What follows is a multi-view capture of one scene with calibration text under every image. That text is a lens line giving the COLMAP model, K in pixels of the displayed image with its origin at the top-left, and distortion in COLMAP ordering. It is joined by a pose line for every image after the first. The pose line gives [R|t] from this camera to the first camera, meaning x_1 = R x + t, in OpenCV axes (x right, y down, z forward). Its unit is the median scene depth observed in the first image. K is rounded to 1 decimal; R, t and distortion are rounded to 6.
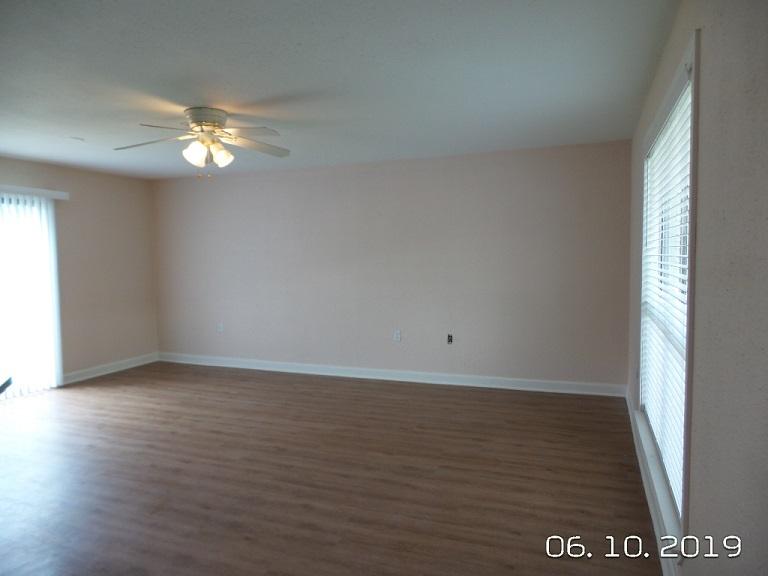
lens RADIAL K [[523.3, 0, 383.4], [0, 523.3, 292.3], [0, 0, 1]] dist [0.006114, 0.008535]
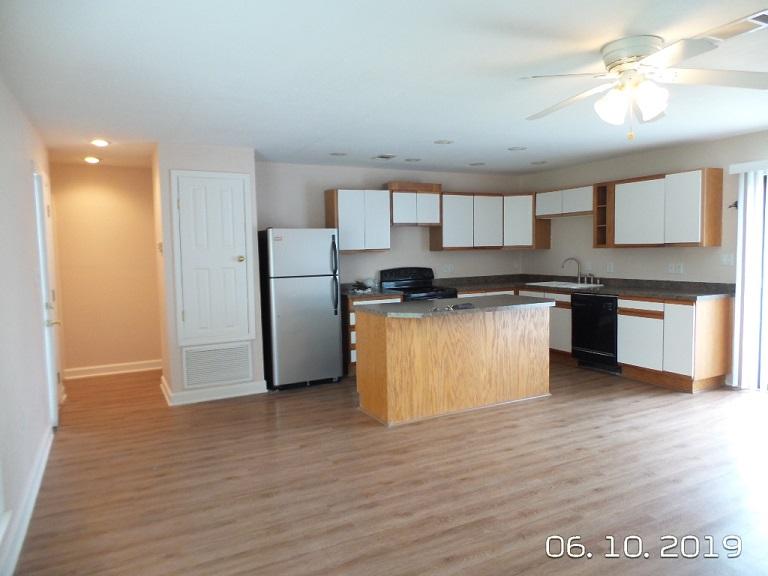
lens RADIAL K [[523.3, 0, 395.2], [0, 523.3, 290.5], [0, 0, 1]] dist [0.006114, 0.008535]
pose [[-0.642923, 0.090180, -0.760603, 0.451764], [-0.022194, 0.990434, 0.136189, -0.103732], [0.765609, 0.104440, -0.634771, 1.254328]]
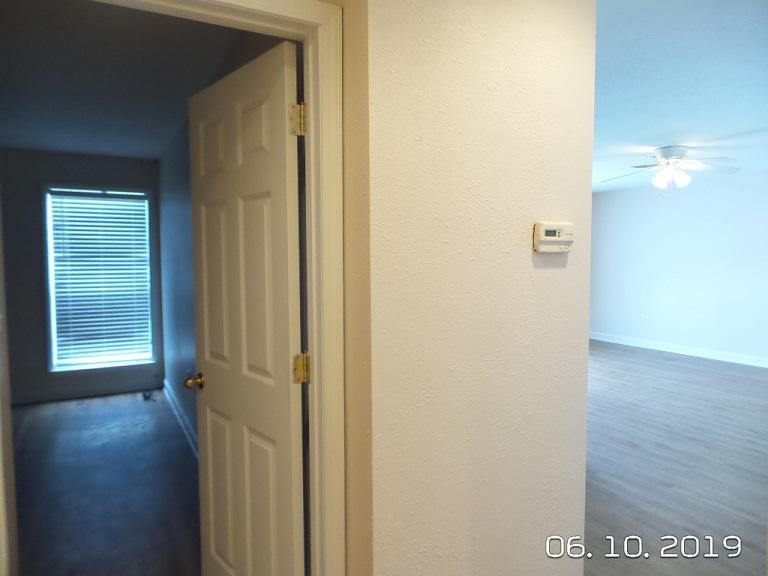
lens RADIAL K [[523.3, 0, 381.1], [0, 523.3, 291.3], [0, 0, 1]] dist [0.006114, 0.008535]
pose [[0.768993, 0.054813, -0.636903, -0.031602], [-0.051919, 0.998381, 0.023235, 0.032962], [0.637145, 0.015200, 0.770594, -0.527324]]
